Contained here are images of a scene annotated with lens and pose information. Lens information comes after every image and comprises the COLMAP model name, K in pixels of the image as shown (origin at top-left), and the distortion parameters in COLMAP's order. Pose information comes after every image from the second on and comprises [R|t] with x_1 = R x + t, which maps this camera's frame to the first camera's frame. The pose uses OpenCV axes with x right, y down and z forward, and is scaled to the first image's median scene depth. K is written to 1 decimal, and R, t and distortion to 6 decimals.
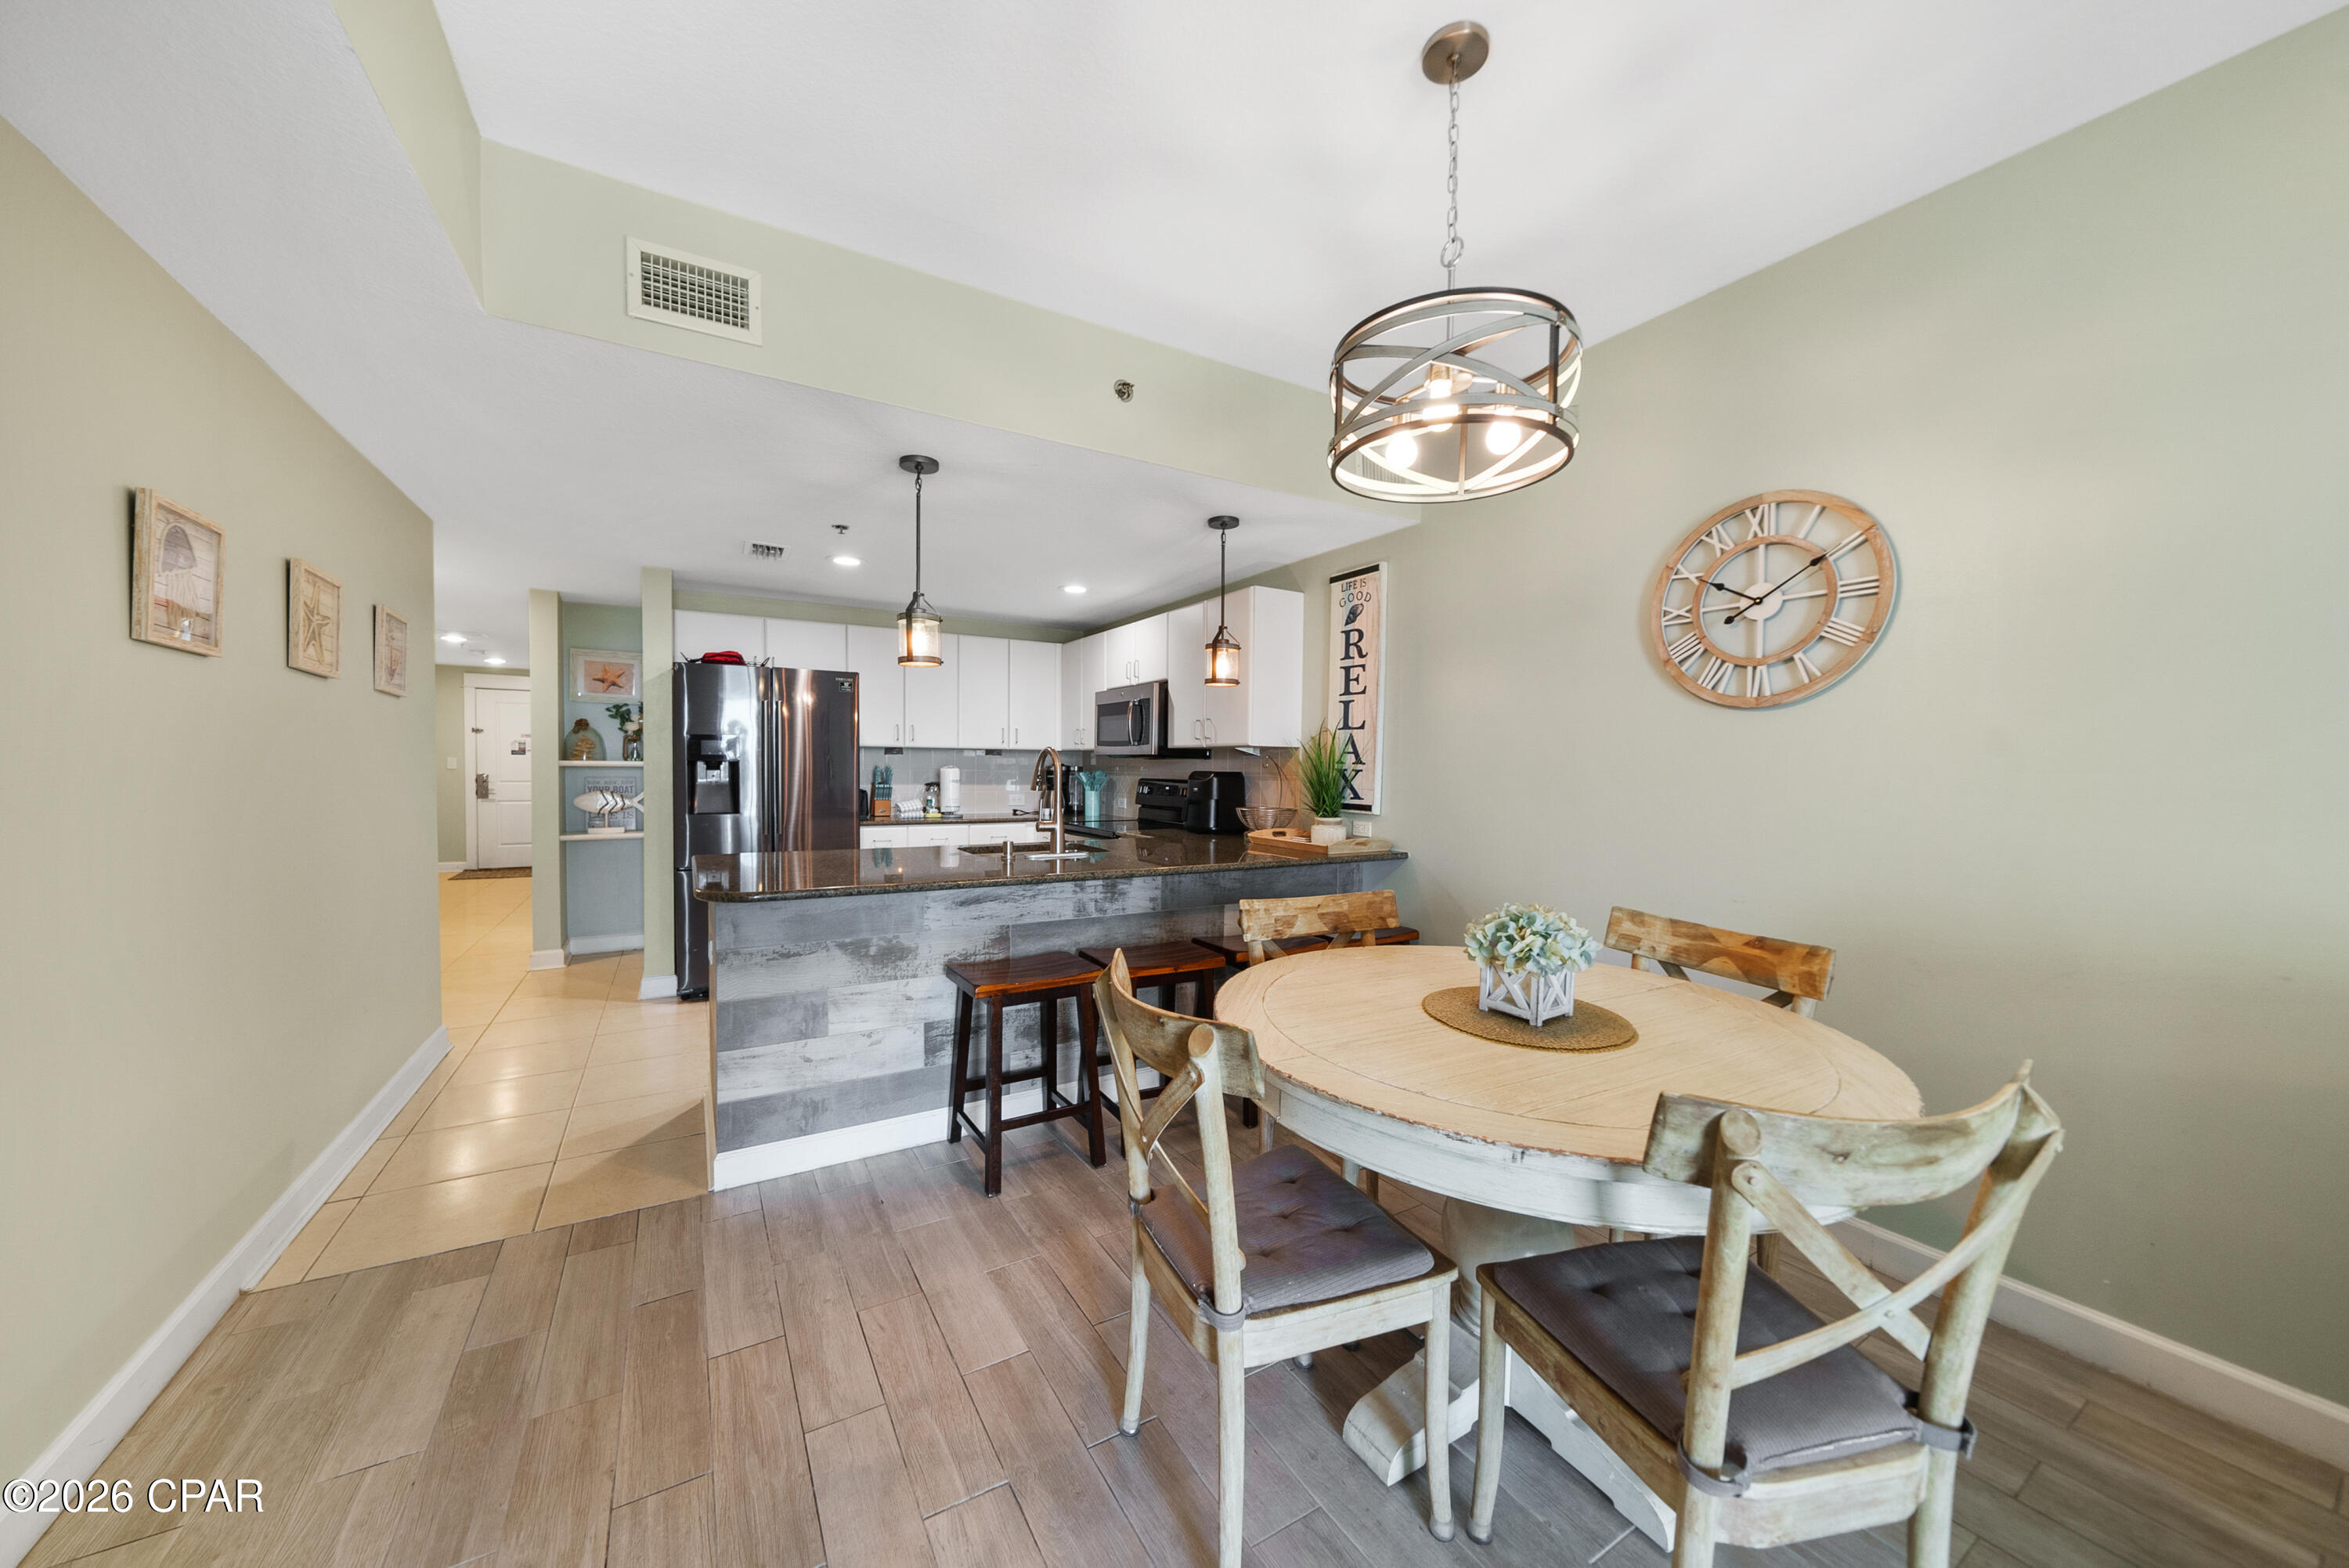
lens RADIAL K [[815.8, 0, 1164.9], [0, 815.8, 794.5], [0, 0, 1]] dist [0.007974, -0.000004]
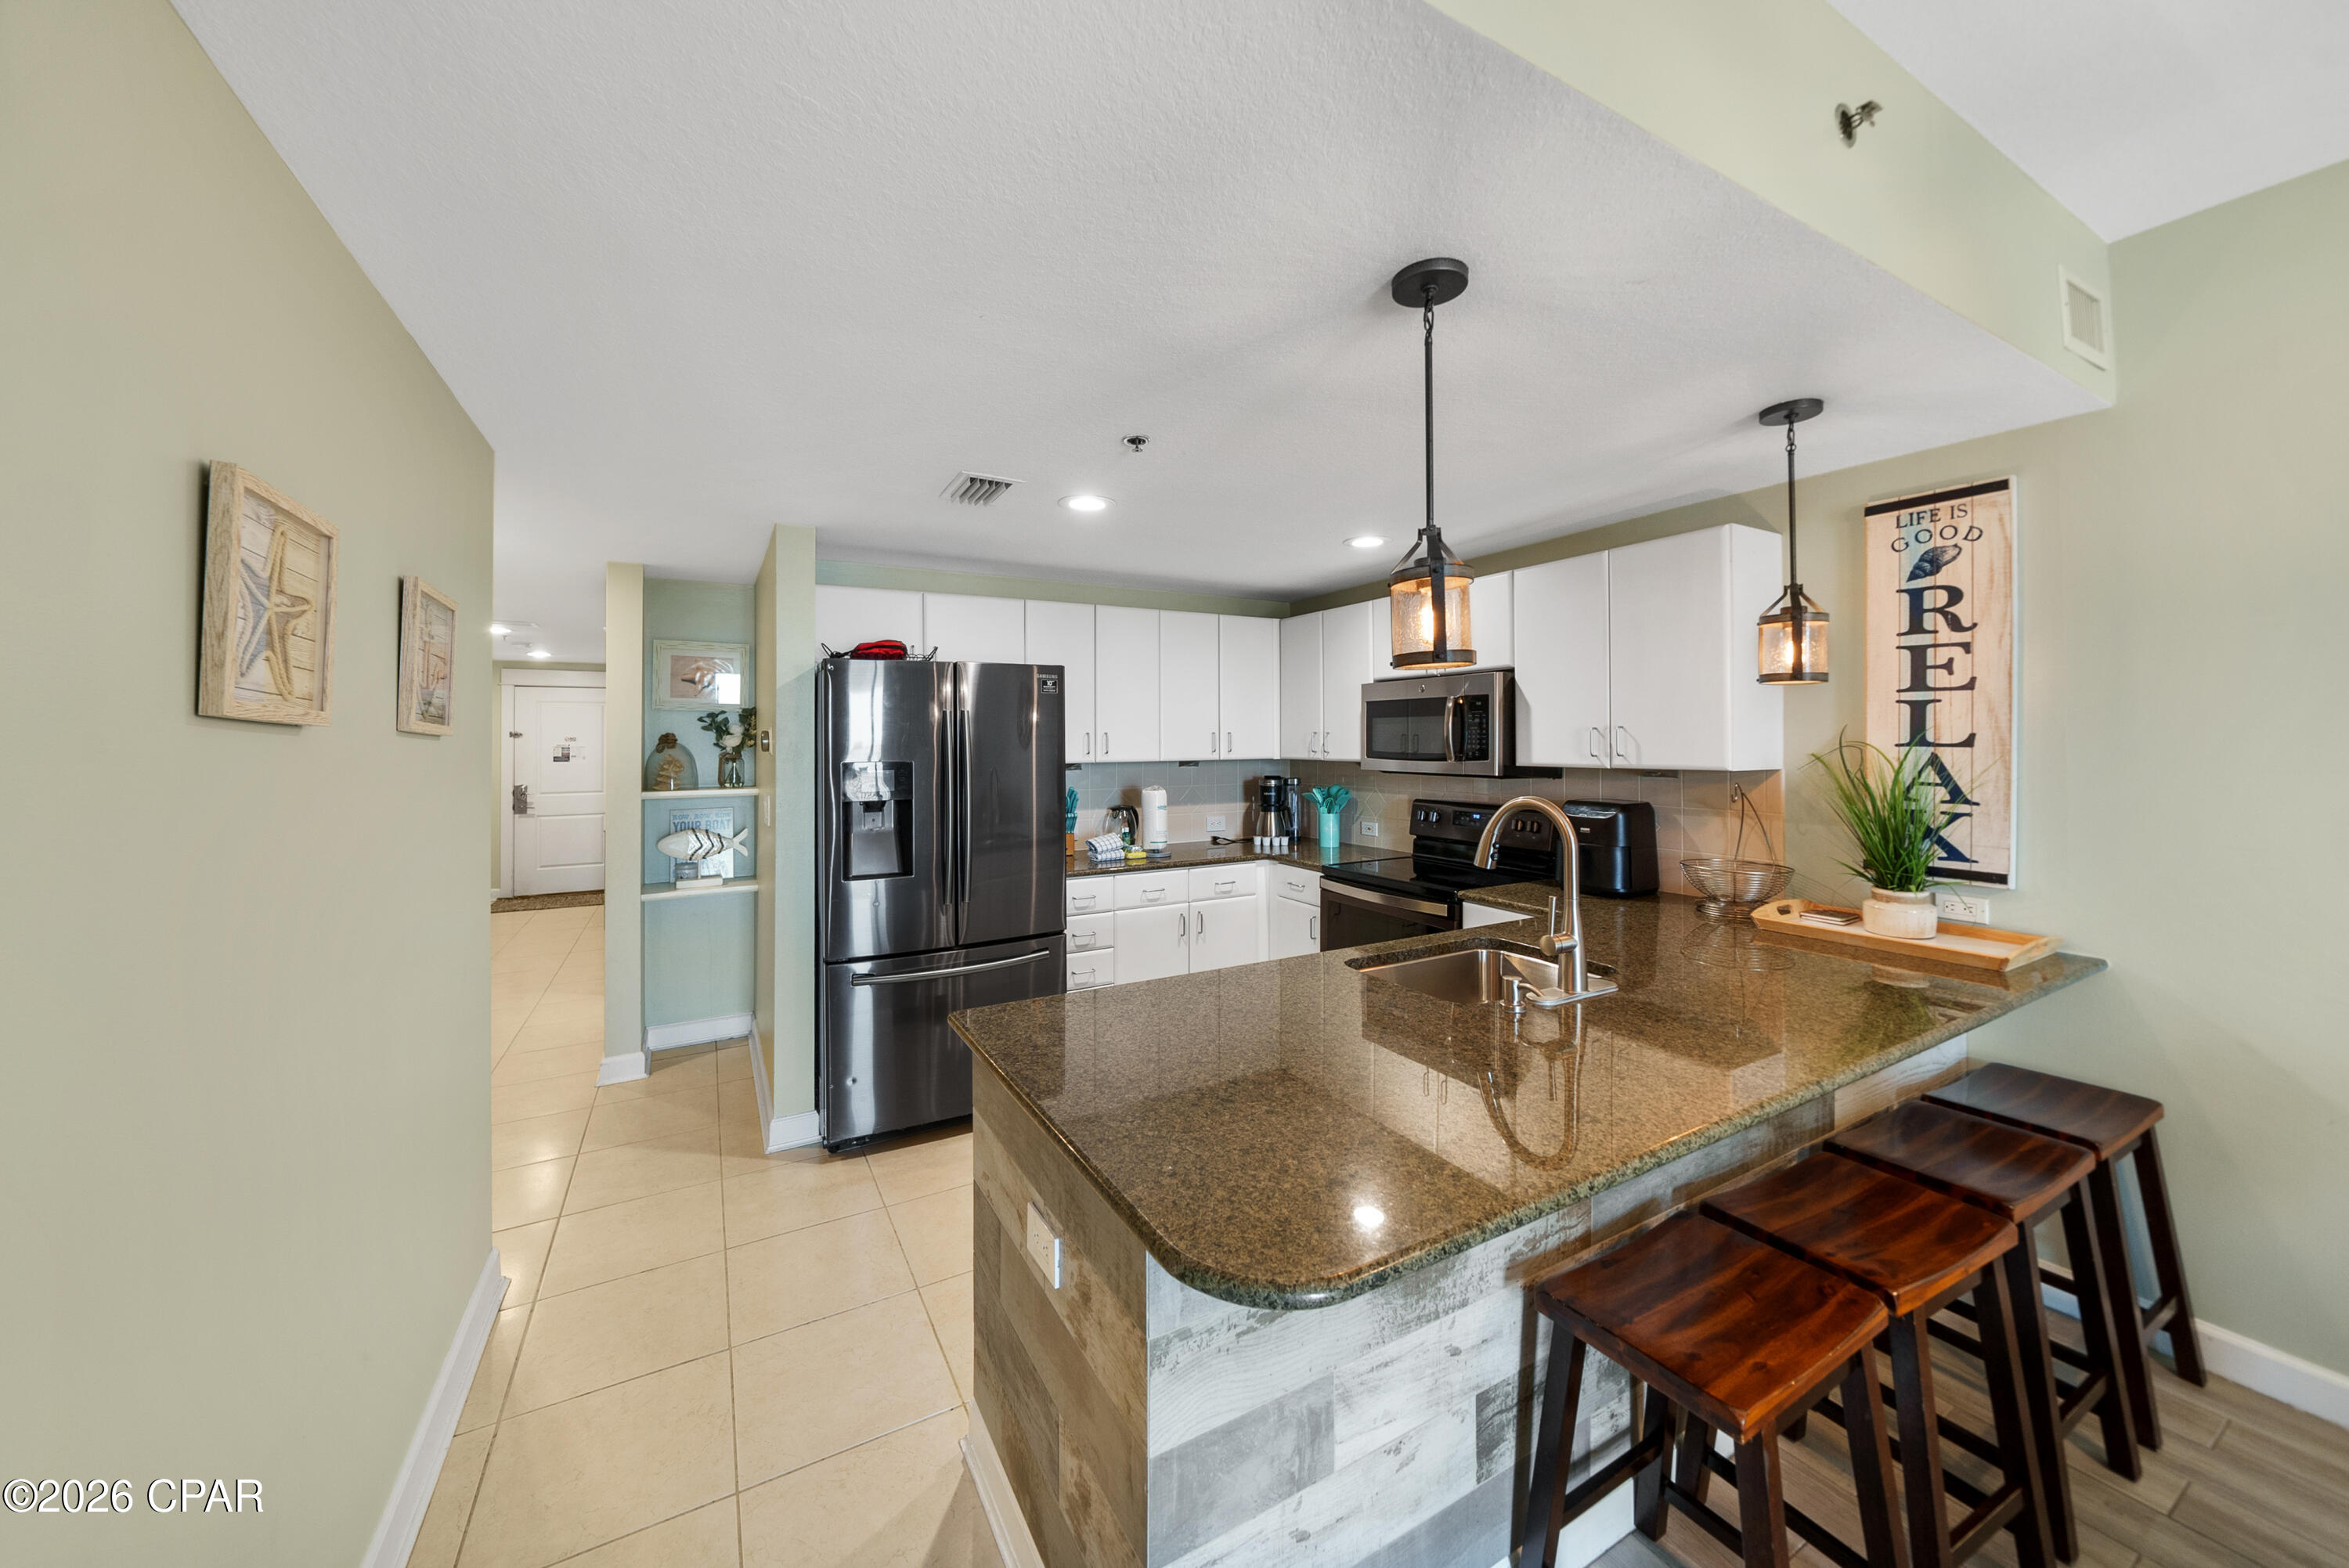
lens RADIAL K [[831.5, 0, 1166.3], [0, 831.5, 736.9], [0, 0, 1]] dist [-0.001639, 0.000004]
pose [[0.999635, -0.018205, -0.019976, -0.338691], [0.017417, 0.999090, -0.038929, -0.071875], [0.020667, 0.038567, 0.999042, 0.353652]]
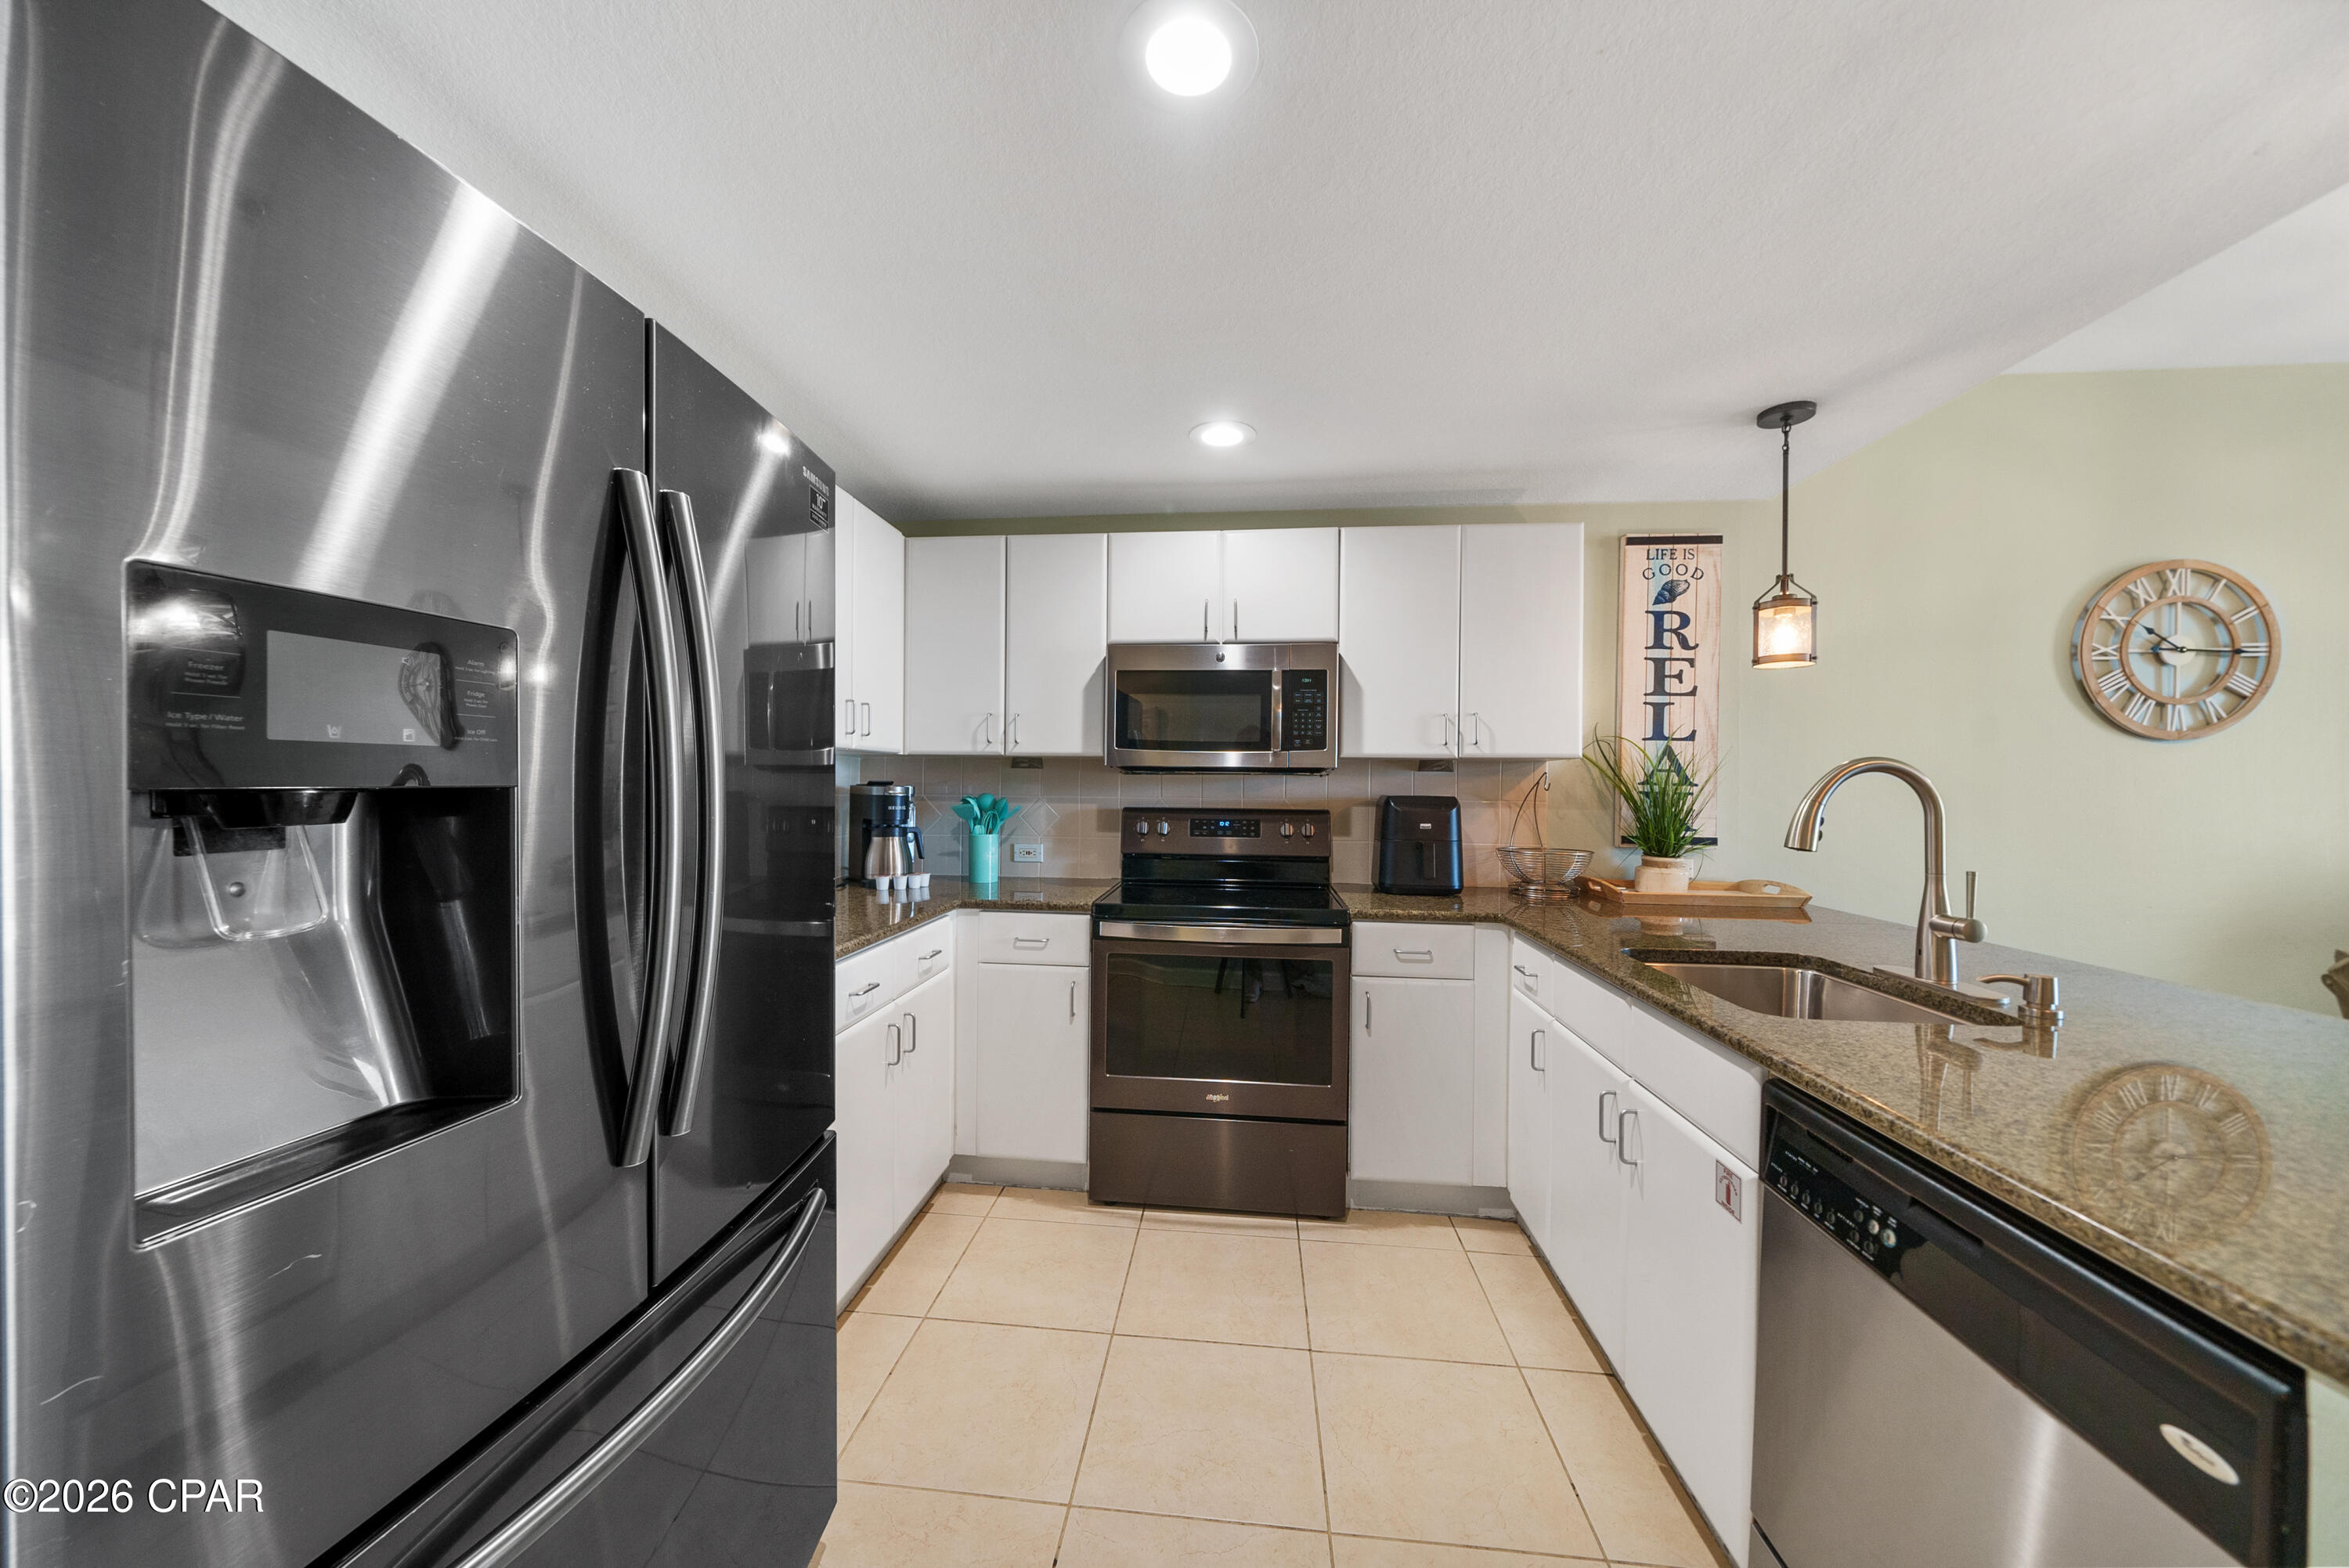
lens RADIAL K [[818.1, 0, 1162.1], [0, 818.1, 785.8], [0, 0, 1]] dist [-0.000804, -0.000035]
pose [[0.593547, -0.007812, 0.804762, -0.670344], [0.024479, 0.999665, -0.008350, -0.041670], [-0.804427, 0.024656, 0.593539, 0.917923]]
